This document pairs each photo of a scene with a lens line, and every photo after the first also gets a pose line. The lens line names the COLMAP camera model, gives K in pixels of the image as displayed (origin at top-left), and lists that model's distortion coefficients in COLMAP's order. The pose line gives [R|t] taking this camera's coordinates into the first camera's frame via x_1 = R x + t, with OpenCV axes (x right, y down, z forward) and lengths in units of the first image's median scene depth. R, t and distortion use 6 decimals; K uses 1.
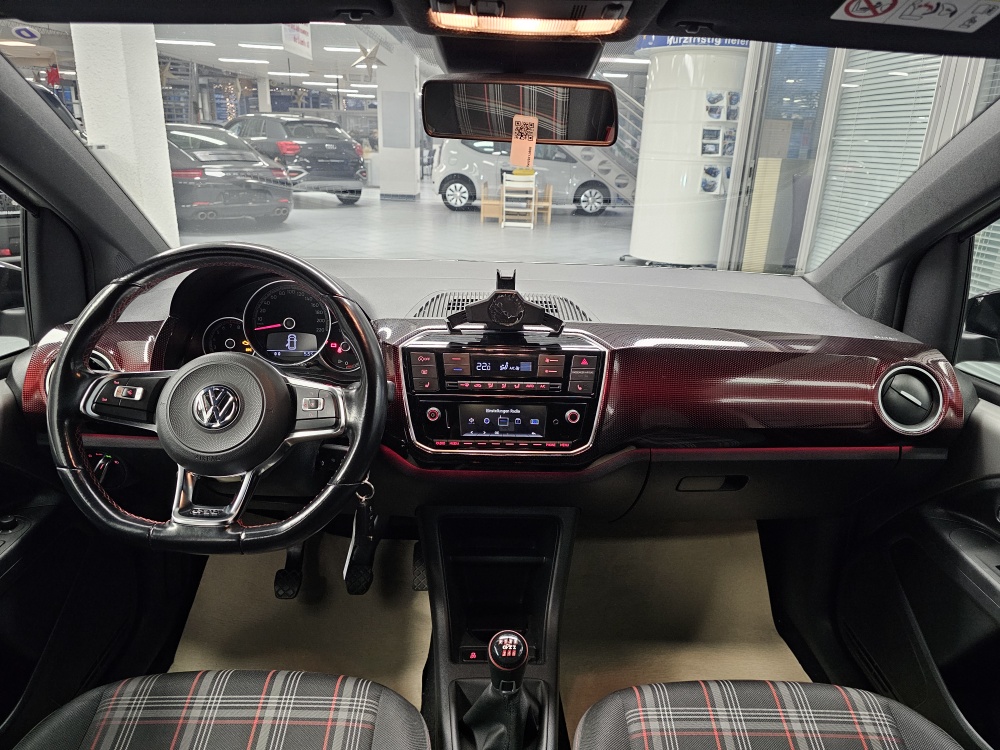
lens RADIAL K [[682.2, 0, 501.8], [0, 682.2, 354.4], [0, 0, 1]] dist [0.063673, -0.070756]
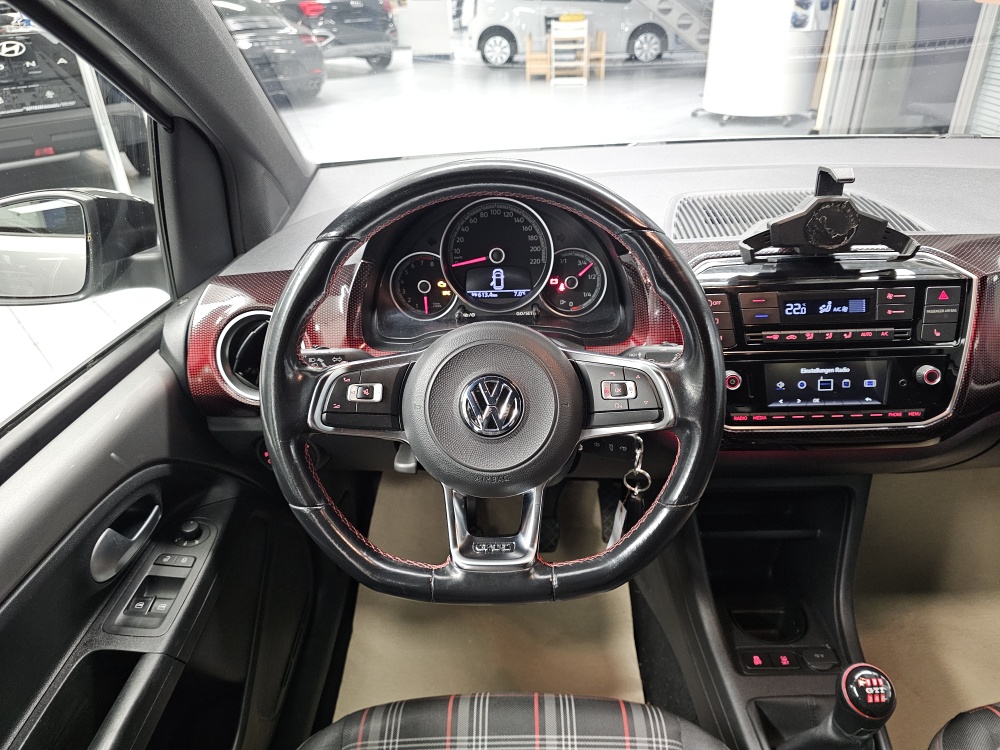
lens RADIAL K [[684.0, 0, 500.0], [0, 684.0, 375.0], [0, 0, 1]] dist [0.031364, -0.032613]
pose [[0.997271, -0.041661, -0.060948, -0.294144], [0.053701, 0.975872, 0.211635, -0.083773], [0.050660, -0.214331, 0.975447, 0.269460]]
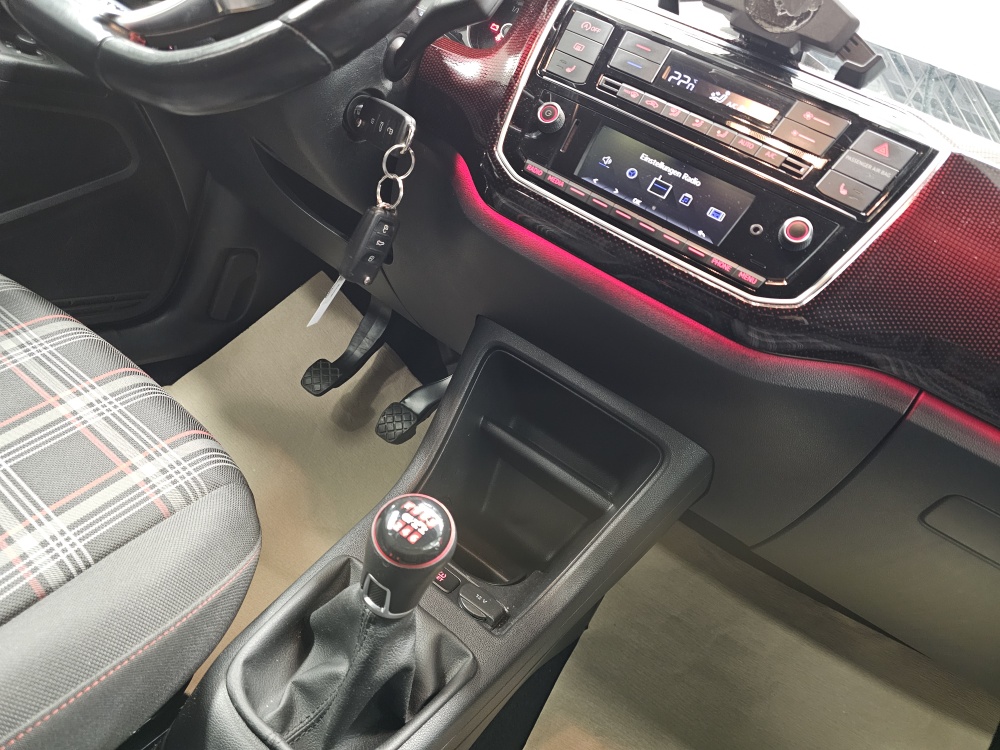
lens RADIAL K [[684.0, 0, 500.0], [0, 684.0, 375.0], [0, 0, 1]] dist [0.031364, -0.032613]
pose [[0.802398, 0.491741, -0.338153, 0.145758], [-0.491705, 0.865850, 0.092357, 0.227290], [0.338206, 0.092165, 0.936548, 0.491506]]
